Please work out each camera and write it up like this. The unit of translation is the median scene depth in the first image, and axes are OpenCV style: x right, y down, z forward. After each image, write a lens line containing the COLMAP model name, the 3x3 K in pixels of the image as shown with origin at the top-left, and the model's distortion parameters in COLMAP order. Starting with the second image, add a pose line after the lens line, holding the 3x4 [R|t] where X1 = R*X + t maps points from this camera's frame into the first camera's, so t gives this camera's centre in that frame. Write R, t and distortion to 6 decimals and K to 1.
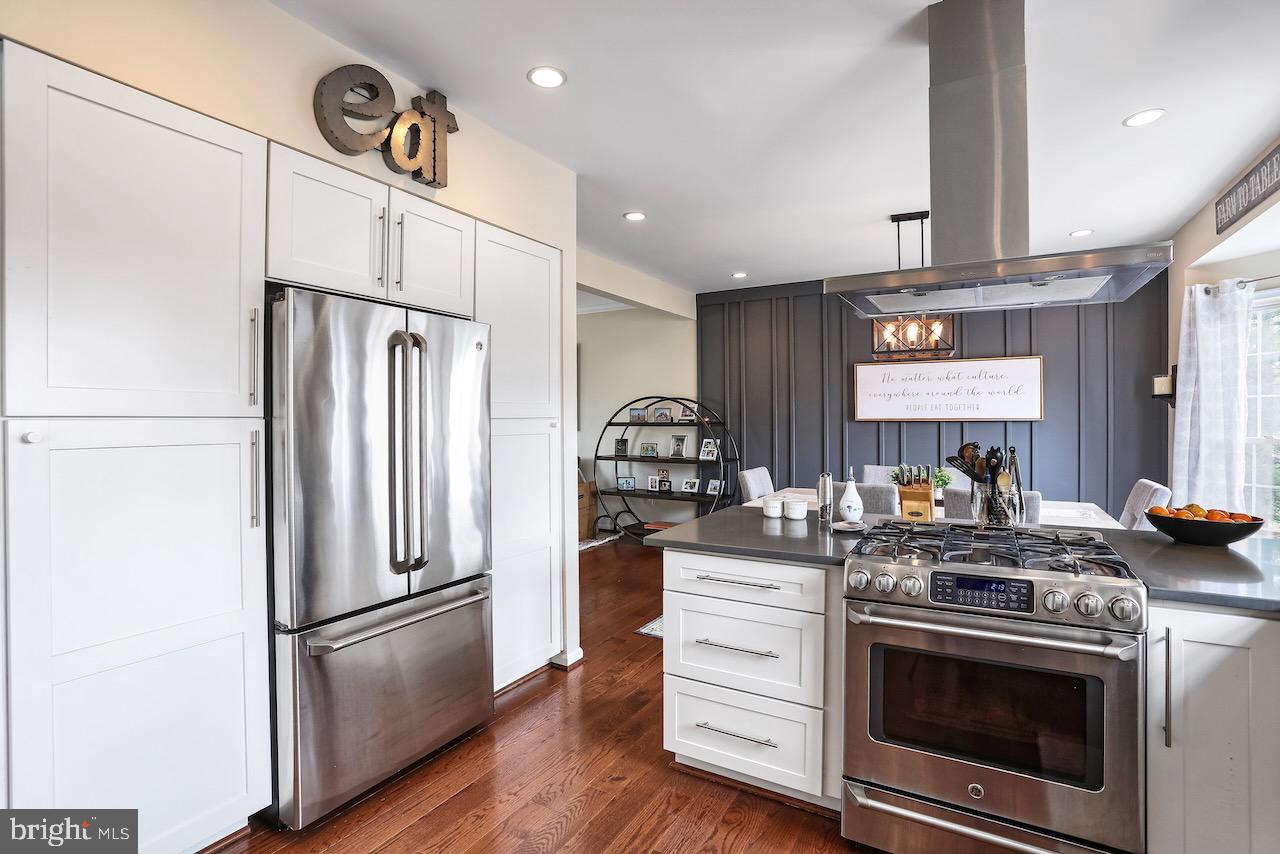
lens RADIAL K [[593.5, 0, 645.3], [0, 593.5, 413.2], [0, 0, 1]] dist [-0.091186, 0.039945]
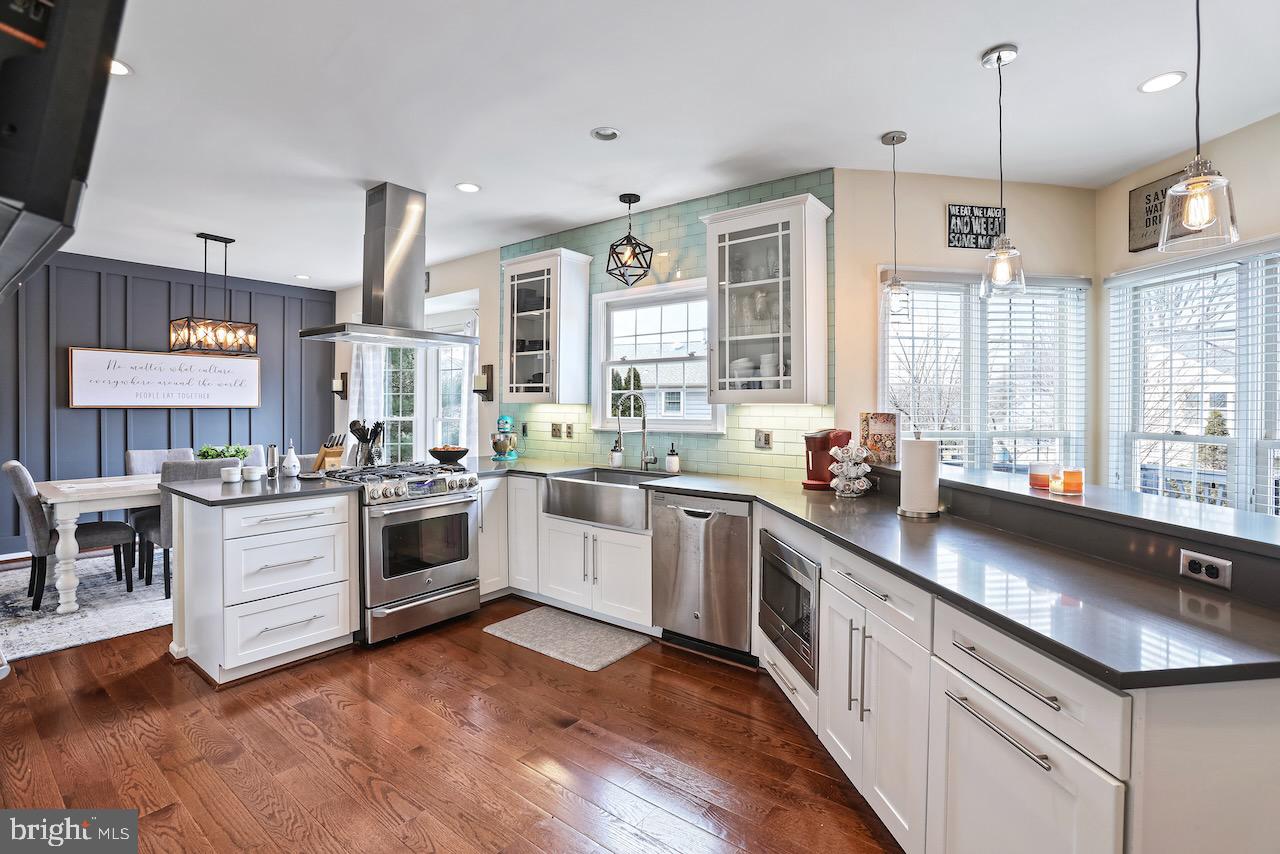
lens RADIAL K [[593.5, 0, 645.3], [0, 593.5, 413.2], [0, 0, 1]] dist [-0.091186, 0.039945]
pose [[0.120708, -0.008448, 0.992652, -0.378746], [-0.011470, 0.999885, 0.009905, 0.001794], [-0.992622, -0.012581, 0.120597, -0.013963]]
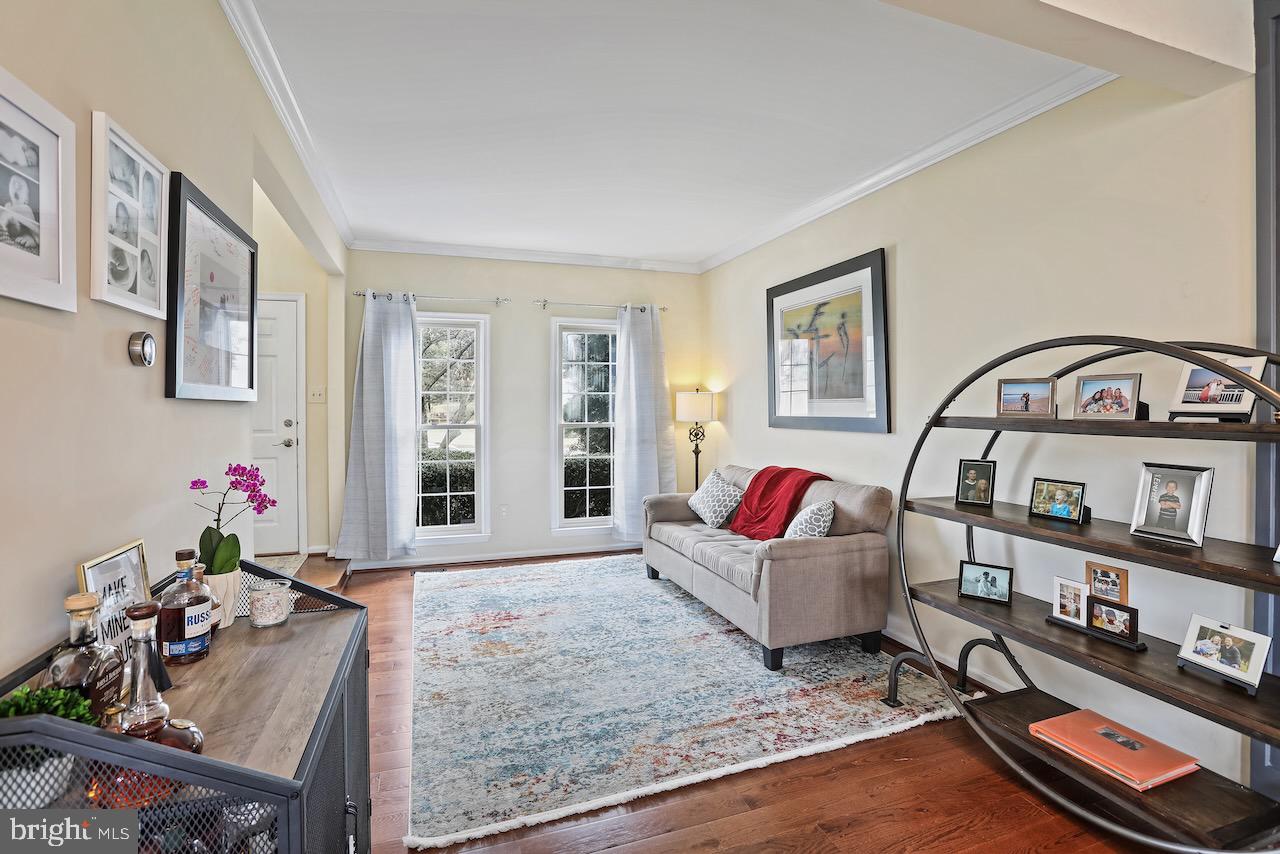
lens RADIAL K [[585.3, 0, 643.4], [0, 585.3, 408.6], [0, 0, 1]] dist [-0.054303, 0.019363]
pose [[0.767410, 0.009877, -0.641081, 0.035111], [-0.001973, 0.999913, 0.013044, 0.005807], [0.641154, -0.008746, 0.767363, 0.616730]]
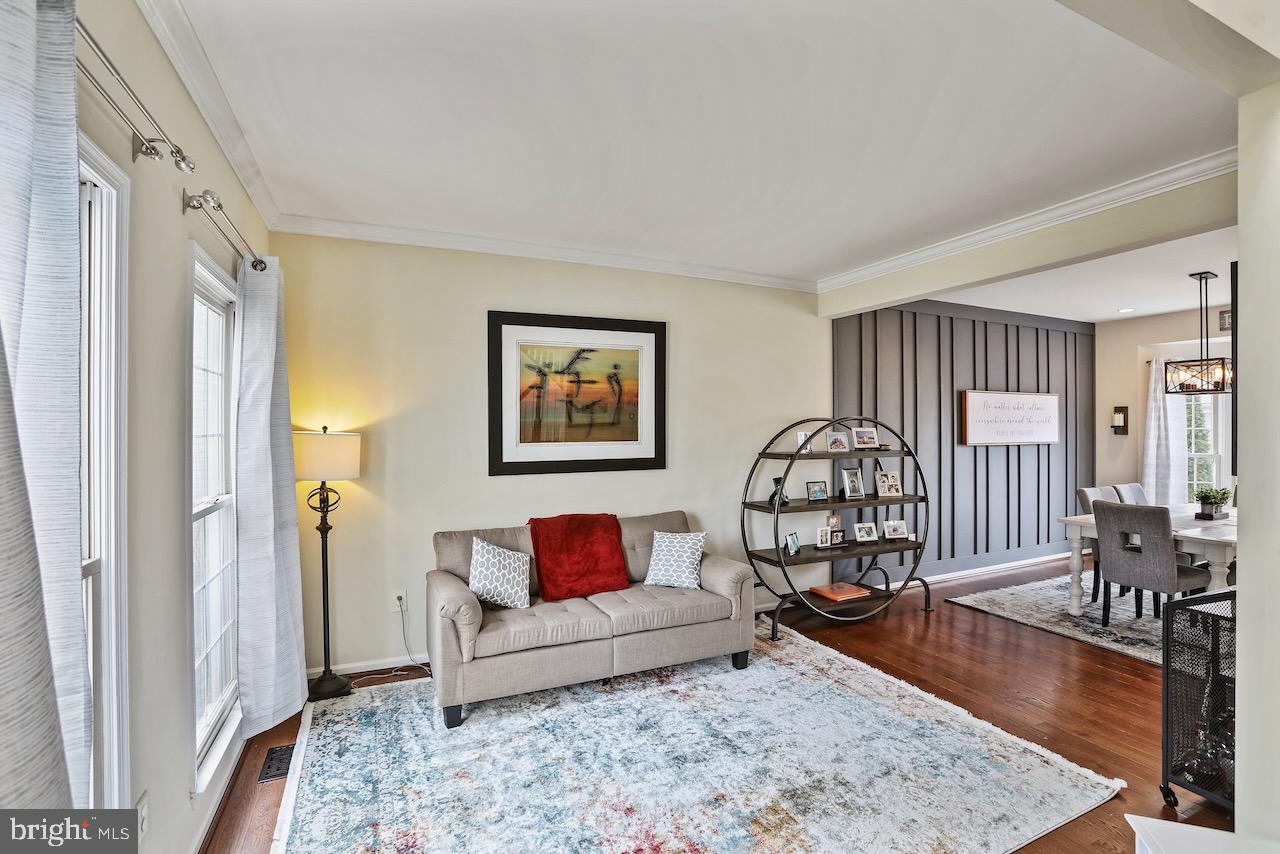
lens RADIAL K [[588.2, 0, 640.0], [0, 588.2, 427.0], [0, 0, 1]] dist [-0.037518, 0.000197]
pose [[0.577152, 0.009036, 0.816587, -0.719227], [-0.005377, 0.999959, -0.007264, -0.008802], [-0.816619, -0.000199, 0.577177, 0.795152]]
